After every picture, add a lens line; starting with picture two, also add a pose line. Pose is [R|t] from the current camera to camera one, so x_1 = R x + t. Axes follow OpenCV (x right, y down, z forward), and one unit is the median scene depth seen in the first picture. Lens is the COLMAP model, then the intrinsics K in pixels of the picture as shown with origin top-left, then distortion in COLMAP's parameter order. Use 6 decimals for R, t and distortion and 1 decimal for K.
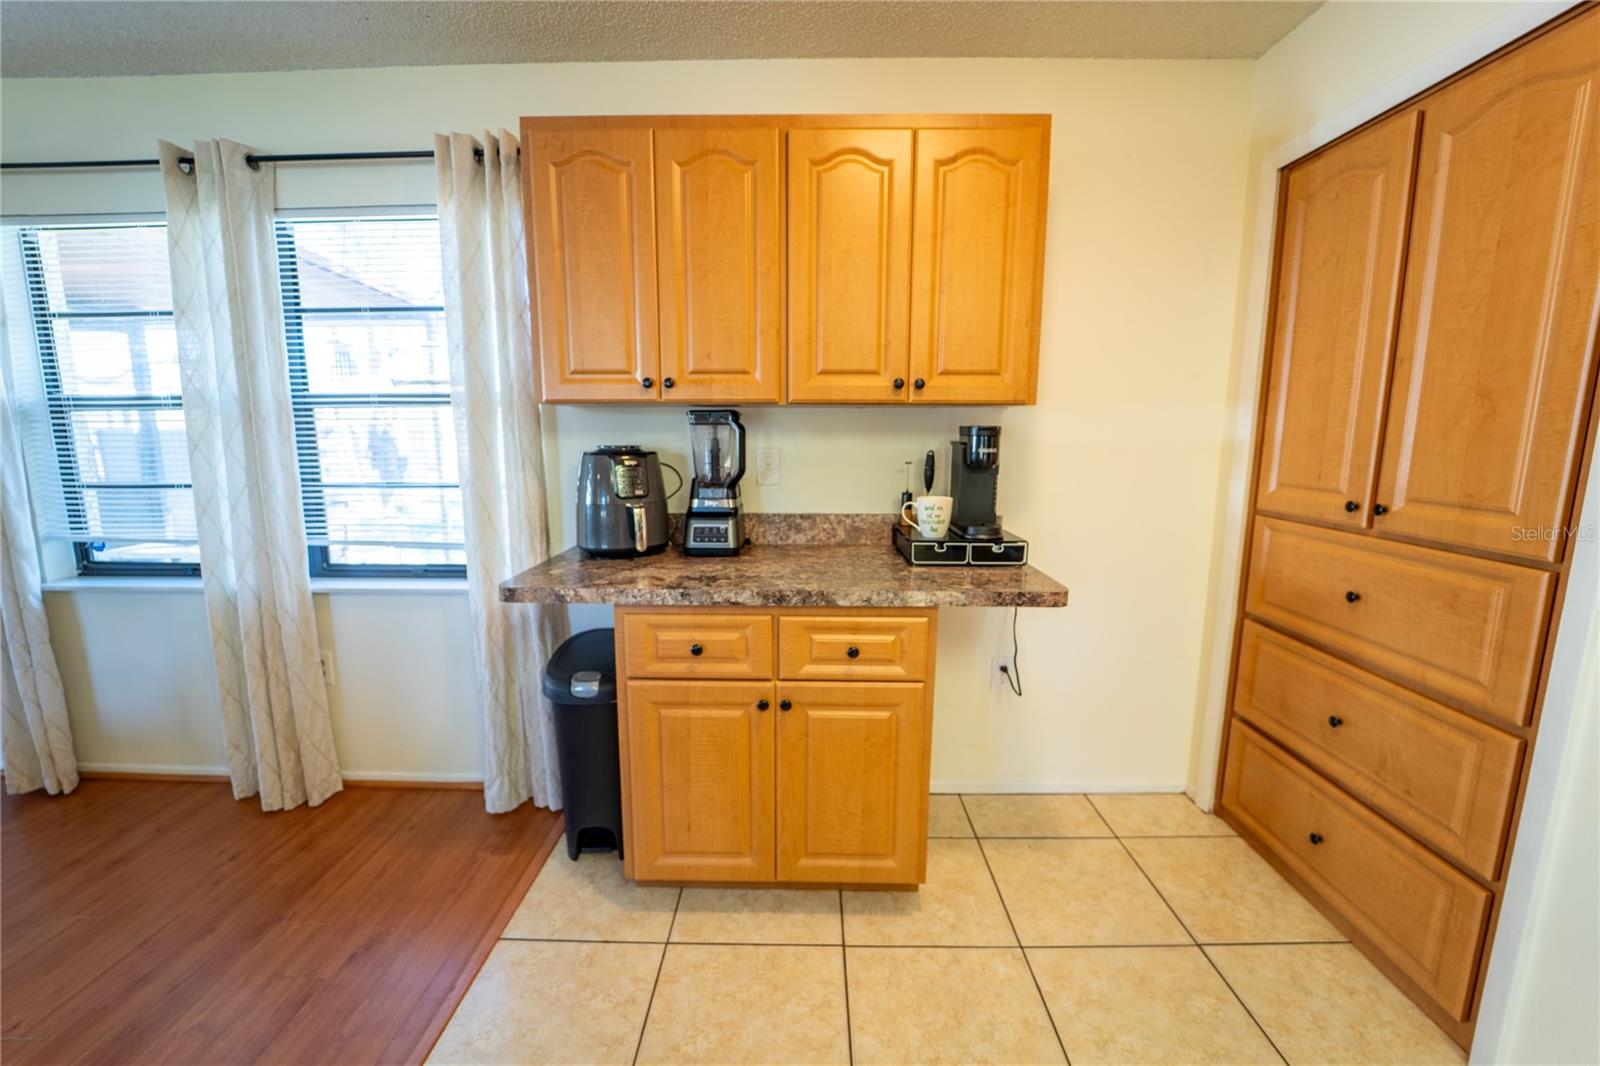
lens RADIAL K [[651.1, 0, 798.3], [0, 651.1, 530.7], [0, 0, 1]] dist [-0.021243, 0.000315]
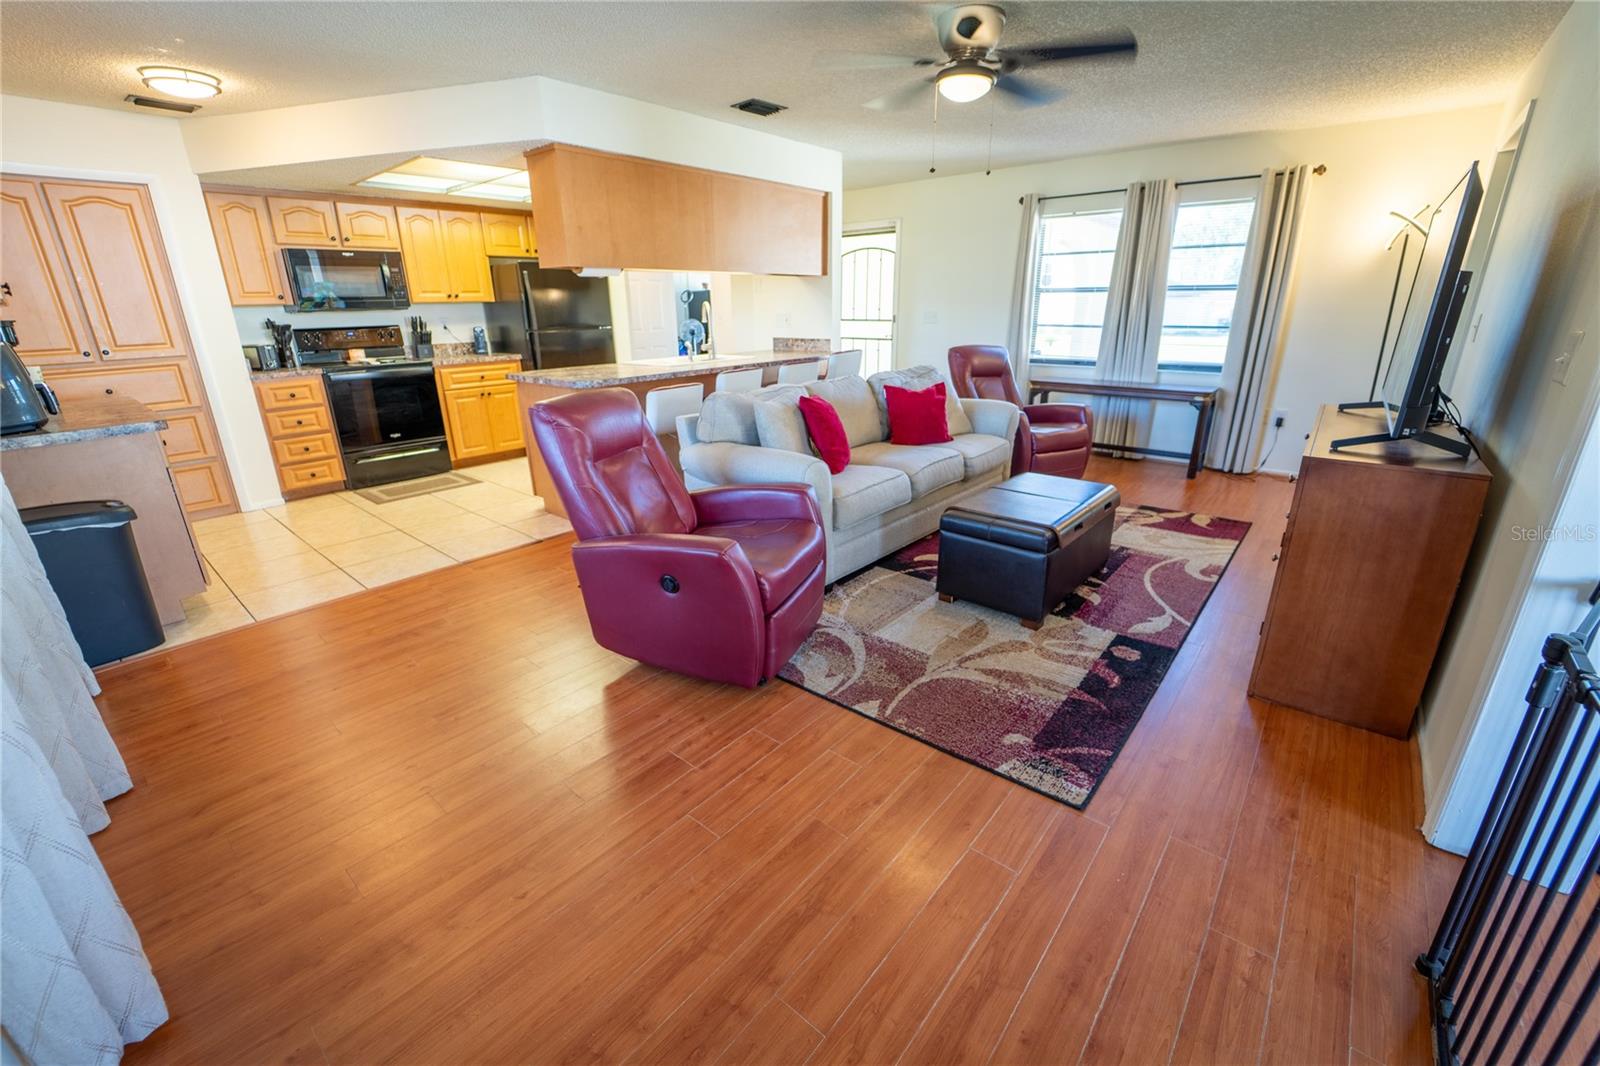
lens RADIAL K [[651.1, 0, 798.3], [0, 651.1, 530.7], [0, 0, 1]] dist [-0.021243, 0.000315]
pose [[-0.771987, -0.199060, 0.603664, -3.215541], [0.112801, 0.891722, 0.438301, -0.217046], [-0.625549, 0.406457, -0.665944, 1.418964]]
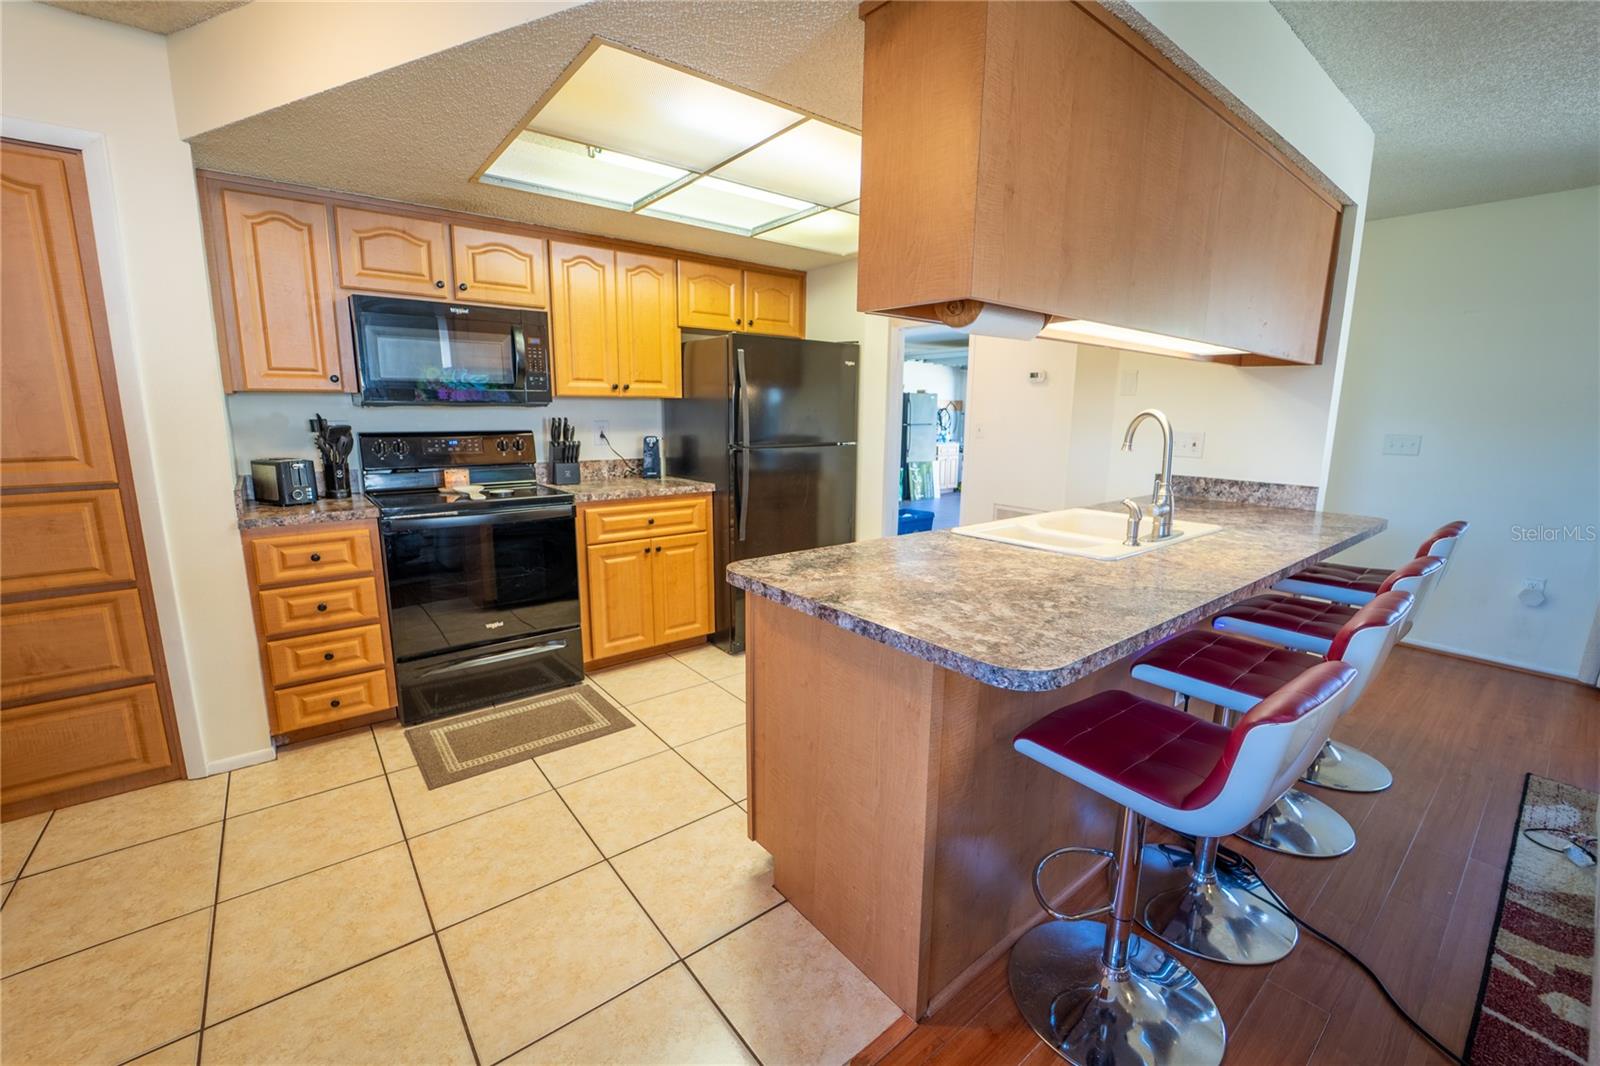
lens RADIAL K [[651.1, 0, 798.3], [0, 651.1, 530.7], [0, 0, 1]] dist [-0.021243, 0.000315]
pose [[-0.636856, -0.146136, 0.757007, -1.173295], [0.111585, 0.954063, 0.278051, -0.088901], [-0.762866, 0.261549, -0.591294, 0.561988]]
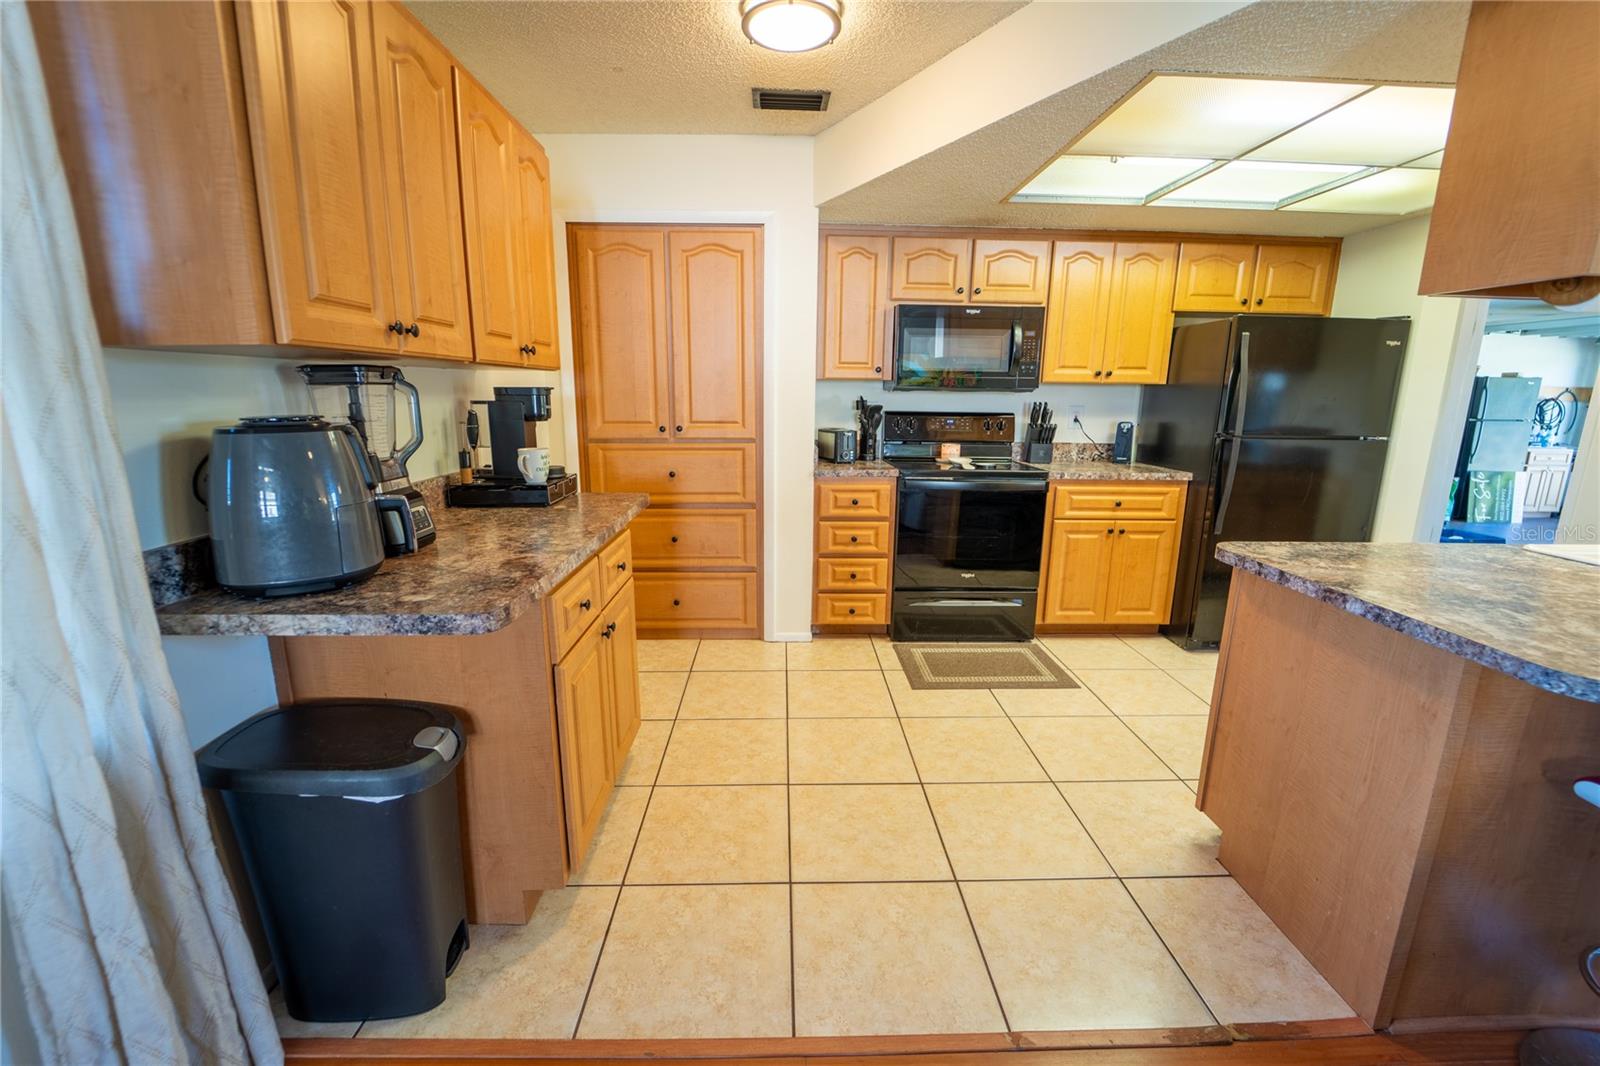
lens RADIAL K [[651.1, 0, 798.3], [0, 651.1, 530.7], [0, 0, 1]] dist [-0.021243, 0.000315]
pose [[-0.042005, -0.210832, 0.976619, -1.393771], [0.145265, 0.965806, 0.214746, -0.125401], [-0.988501, 0.150889, -0.009942, 0.798036]]
